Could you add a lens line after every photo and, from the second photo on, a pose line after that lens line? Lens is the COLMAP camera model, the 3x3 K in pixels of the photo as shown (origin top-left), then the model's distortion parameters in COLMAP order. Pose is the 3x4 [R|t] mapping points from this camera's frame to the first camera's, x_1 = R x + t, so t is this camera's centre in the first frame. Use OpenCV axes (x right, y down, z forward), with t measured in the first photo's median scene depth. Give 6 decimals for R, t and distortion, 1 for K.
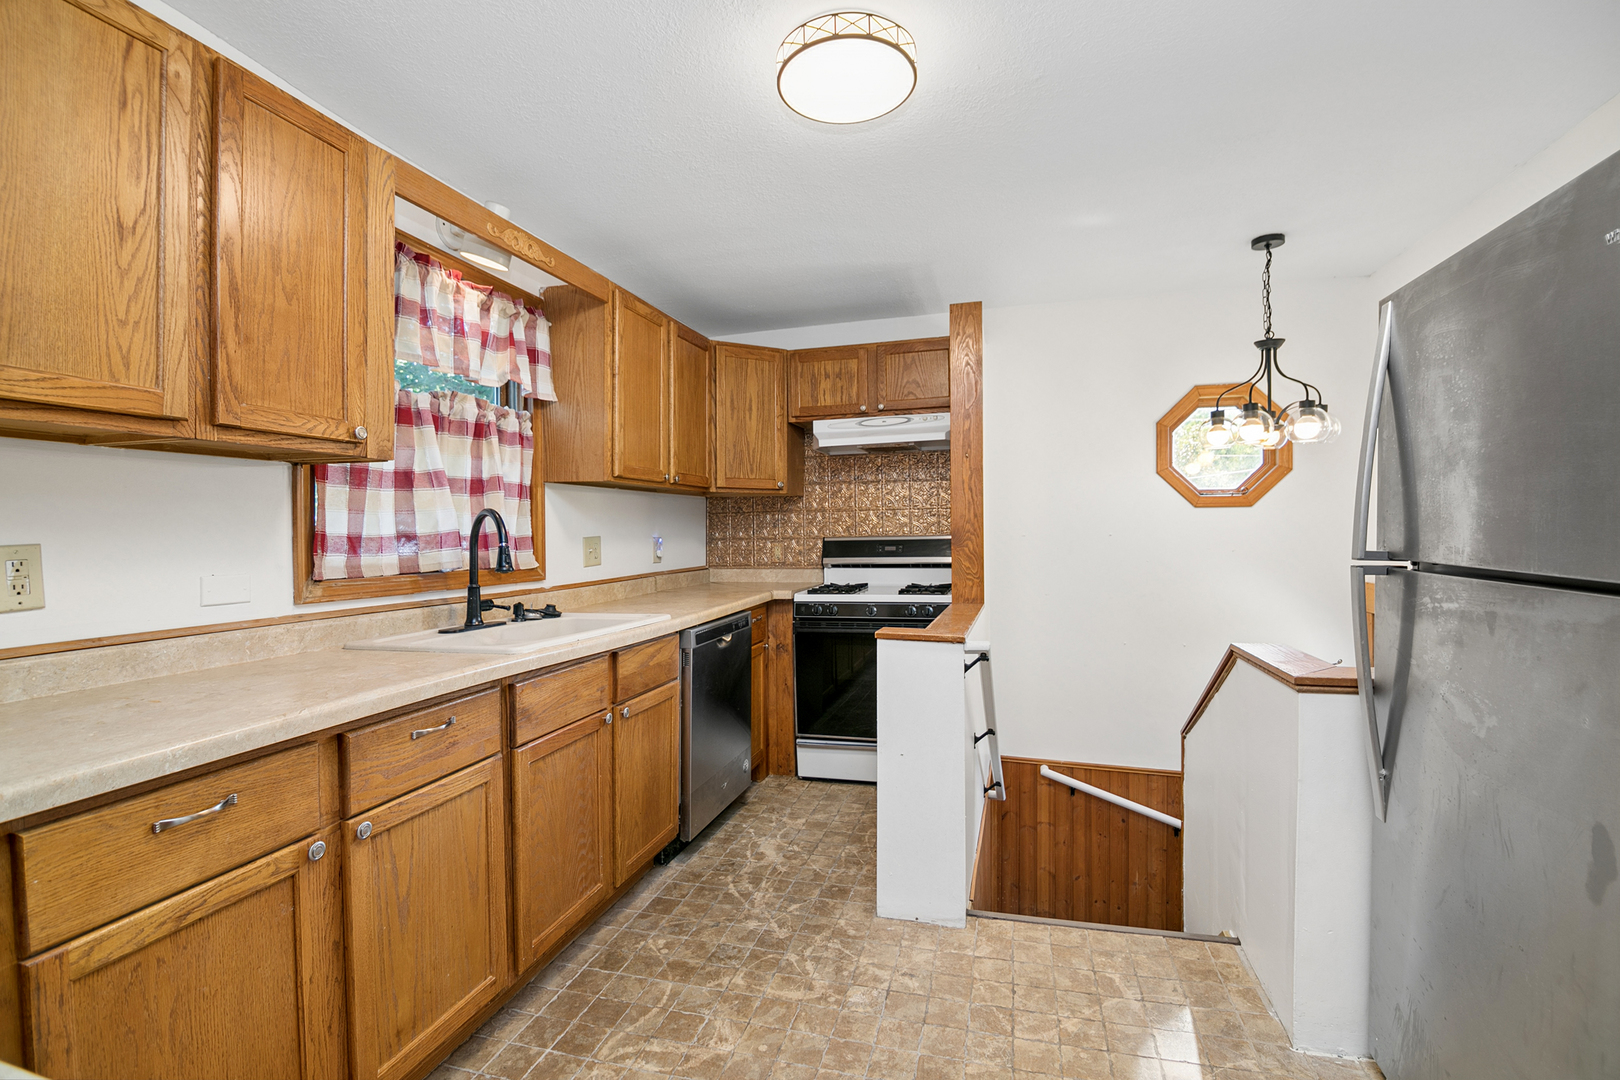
lens RADIAL K [[732.2, 0, 811.4], [0, 732.2, 521.4], [0, 0, 1]] dist [-0.001604, -0.000473]
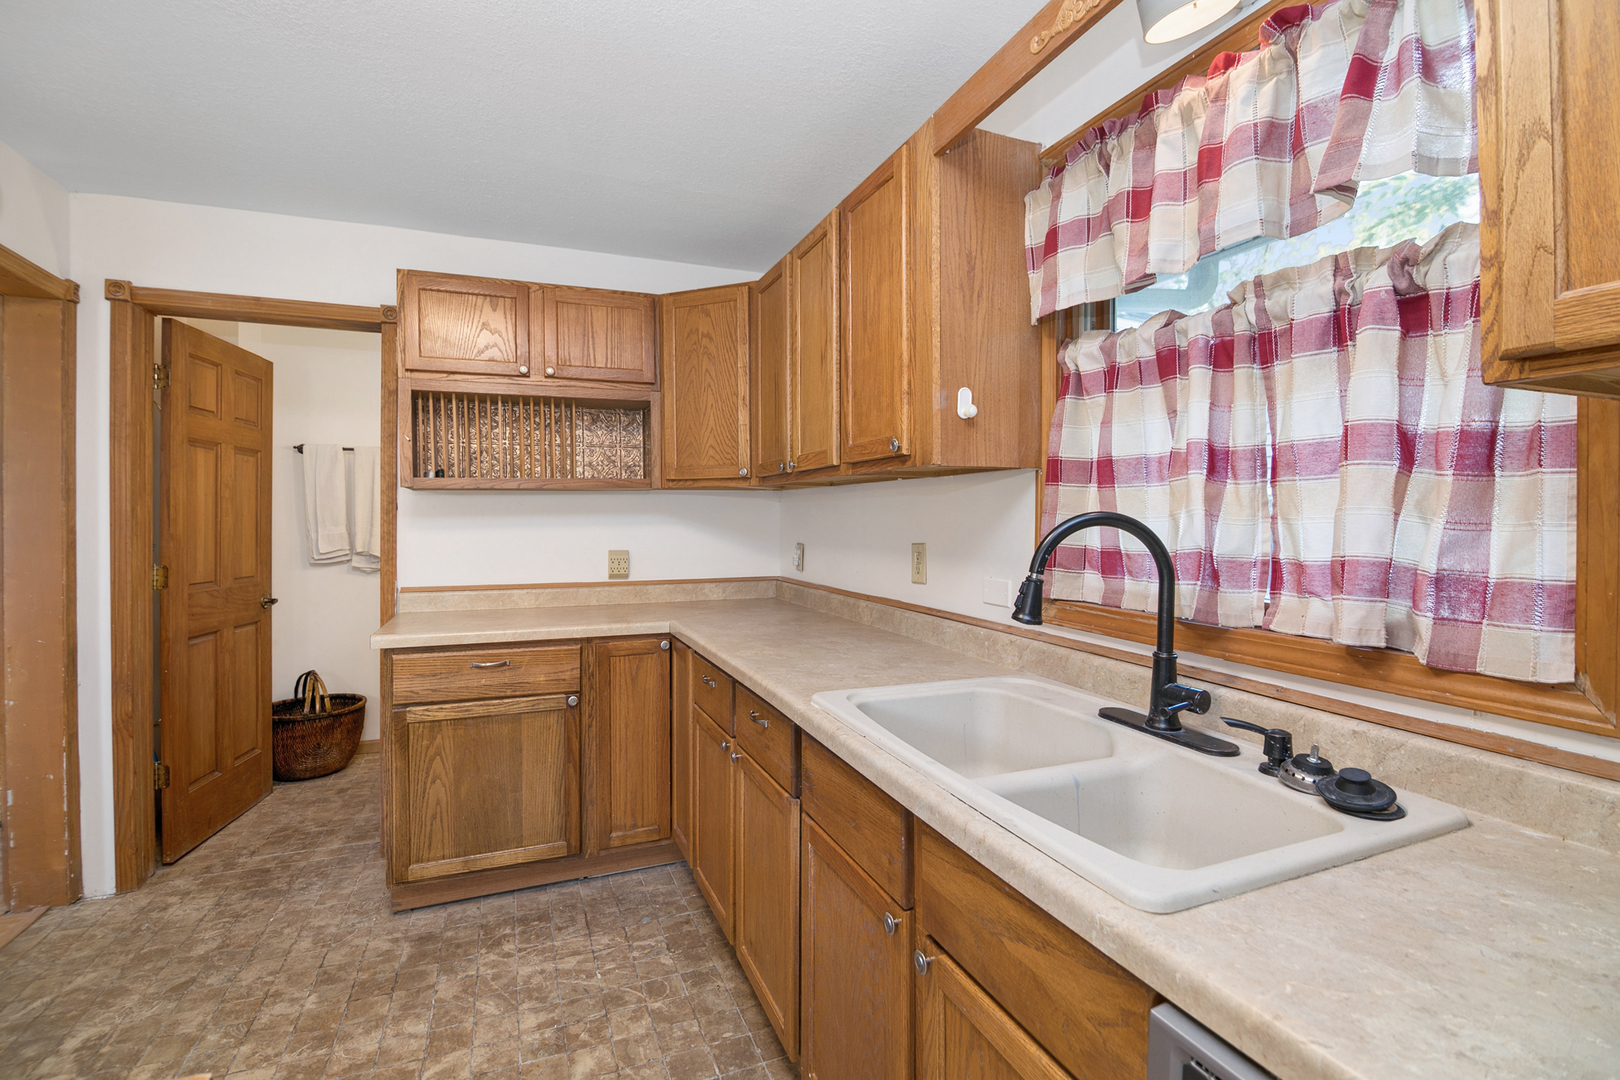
lens RADIAL K [[732.2, 0, 811.4], [0, 732.2, 521.4], [0, 0, 1]] dist [-0.001604, -0.000473]
pose [[-0.781437, 0.002907, -0.623978, 0.038685], [0.002883, 0.999995, 0.001047, -0.006066], [0.623978, -0.000981, -0.781441, 0.705644]]
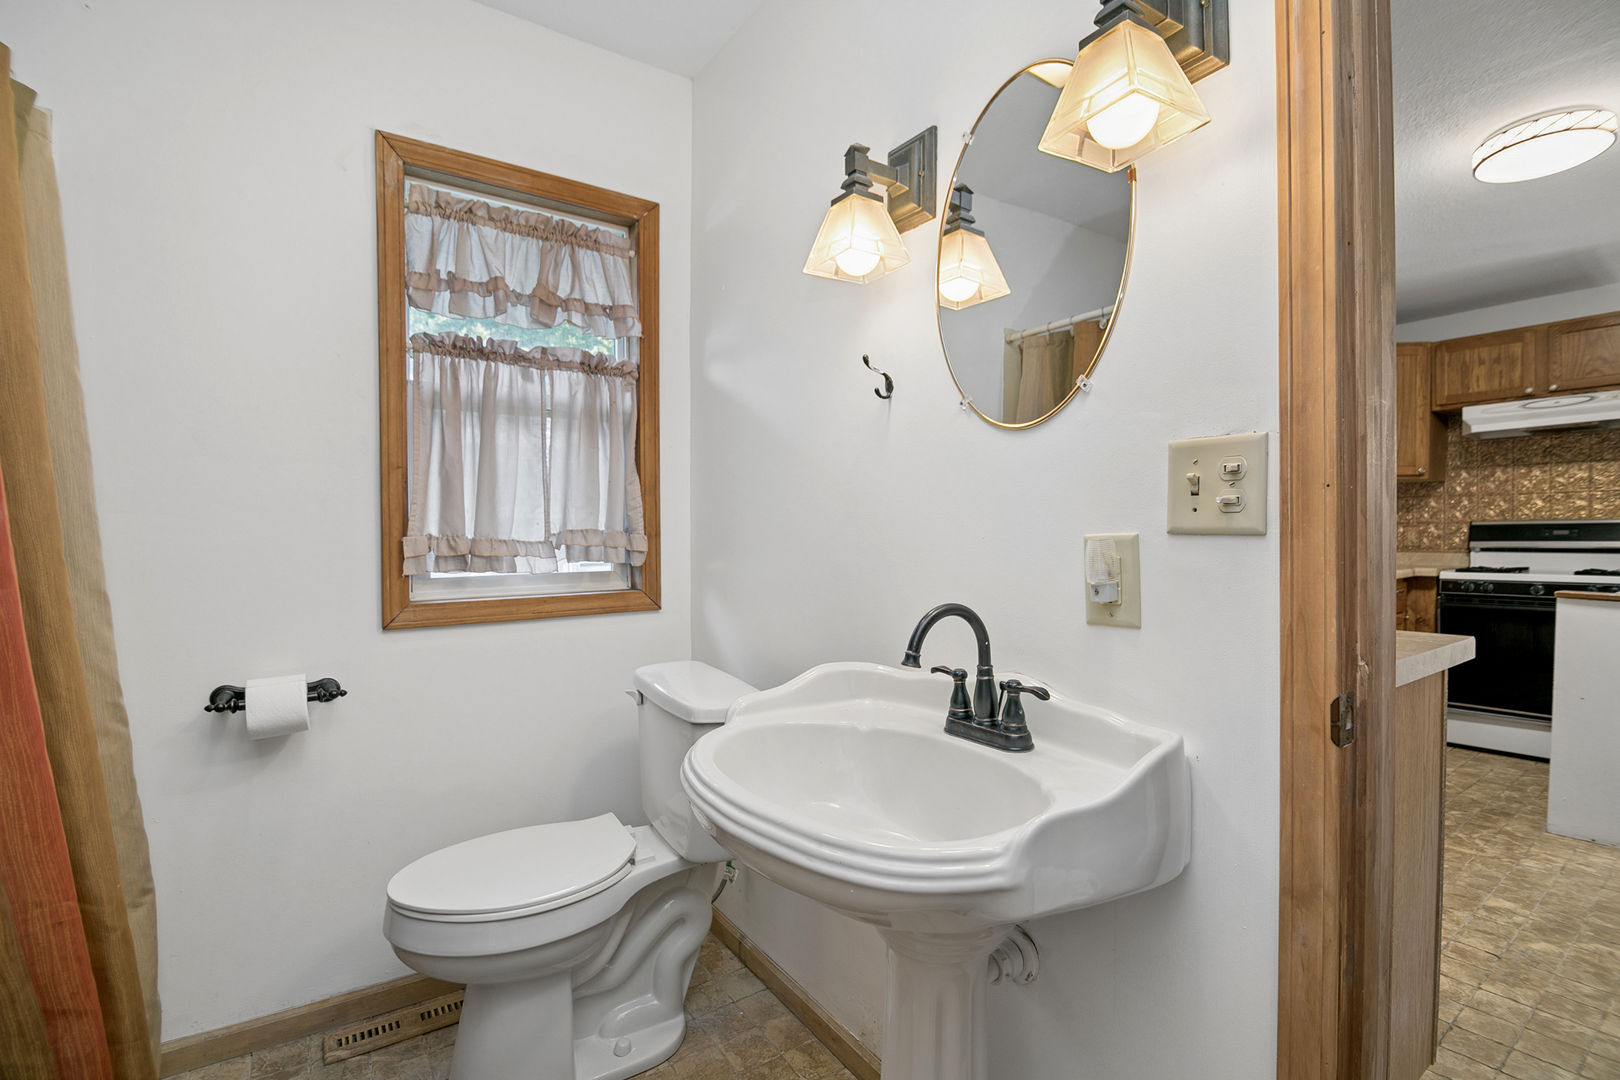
lens RADIAL K [[720.6, 0, 809.5], [0, 720.6, 544.5], [0, 0, 1]] dist [-0.027411, -0.000838]
pose [[0.768999, 0.019963, -0.638939, -0.071099], [0.001665, 0.999446, 0.033231, 0.021876], [0.639248, -0.026618, 0.768540, -0.363330]]
